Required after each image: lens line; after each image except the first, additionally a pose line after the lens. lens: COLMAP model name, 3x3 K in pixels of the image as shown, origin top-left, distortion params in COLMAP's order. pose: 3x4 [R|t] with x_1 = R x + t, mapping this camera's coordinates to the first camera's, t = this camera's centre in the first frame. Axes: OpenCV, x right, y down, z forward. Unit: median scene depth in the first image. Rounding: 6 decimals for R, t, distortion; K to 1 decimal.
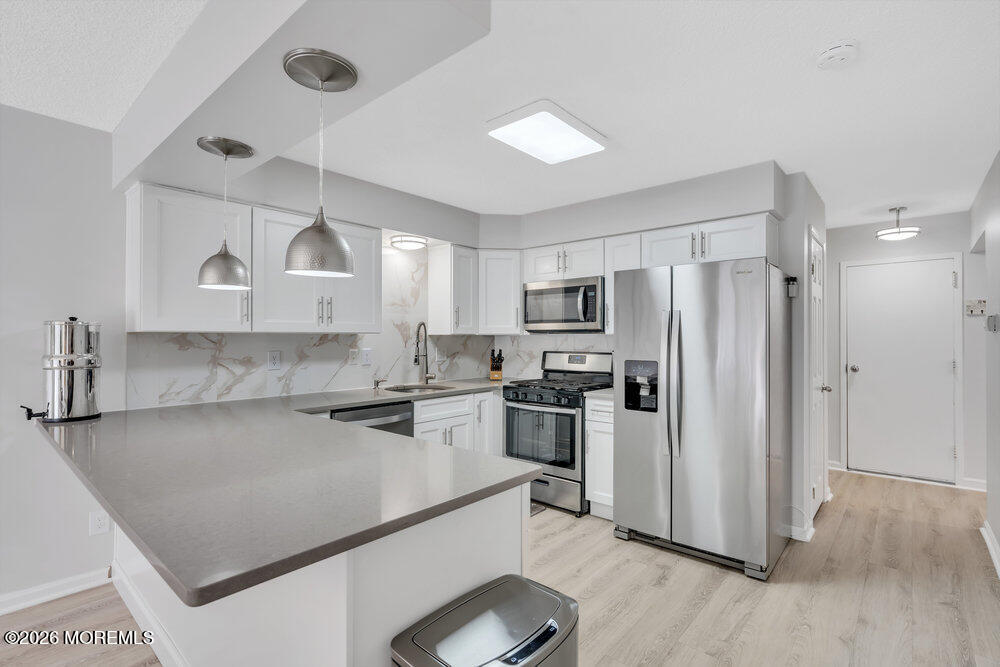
lens RADIAL K [[466.7, 0, 499.1], [0, 466.7, 335.5], [0, 0, 1]] dist [-0.002170, 0.000189]
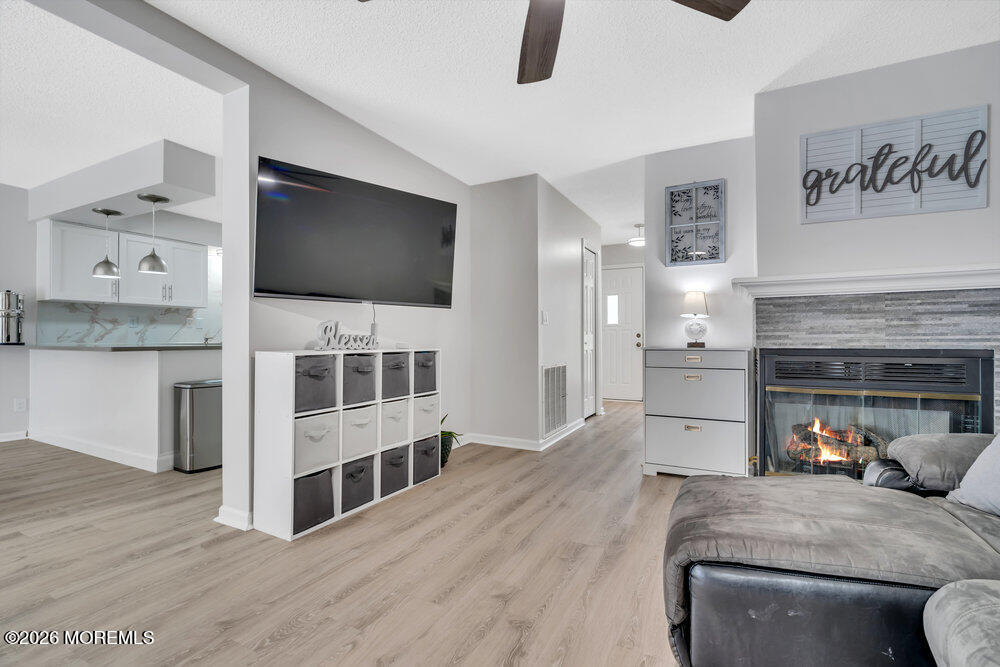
lens RADIAL K [[448.9, 0, 500.9], [0, 448.9, 335.9], [0, 0, 1]] dist [-0.004744, 0.000801]
pose [[0.971298, 0.000713, 0.237864, 0.414516], [-0.000784, 1.000000, 0.000203, 0.101438], [-0.237864, -0.000384, 0.971298, -0.866573]]
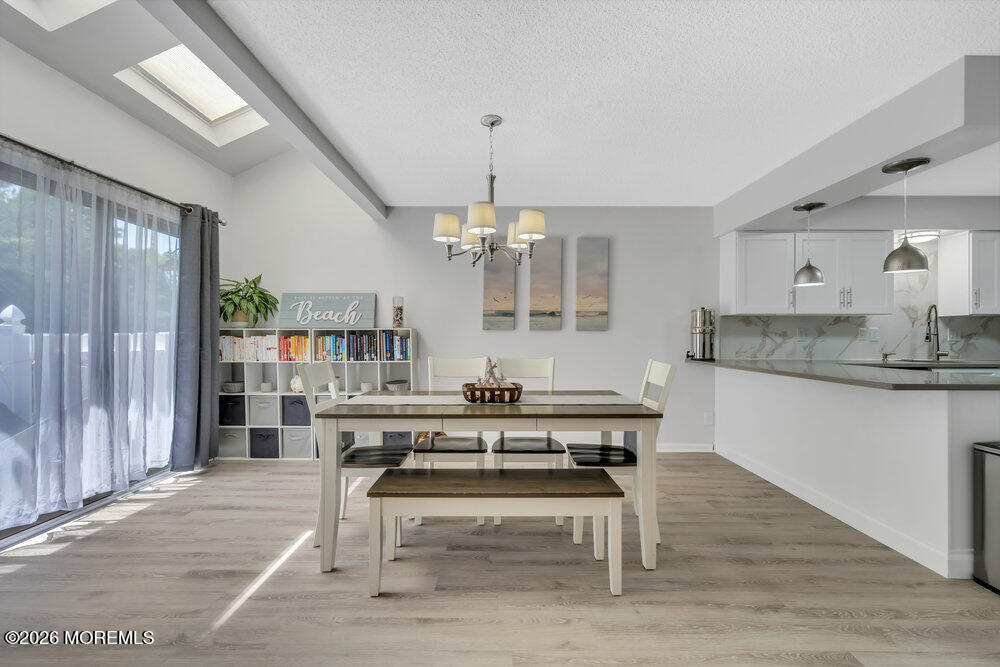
lens RADIAL K [[460.3, 0, 500.0], [0, 460.3, 333.5], [0, 0, 1]] dist [-0.002689, 0.000969]
pose [[0.660350, -0.005208, -0.750940, -0.027020], [0.001862, 0.999984, -0.005298, 0.055041], [0.750956, 0.002101, 0.660349, -0.636420]]
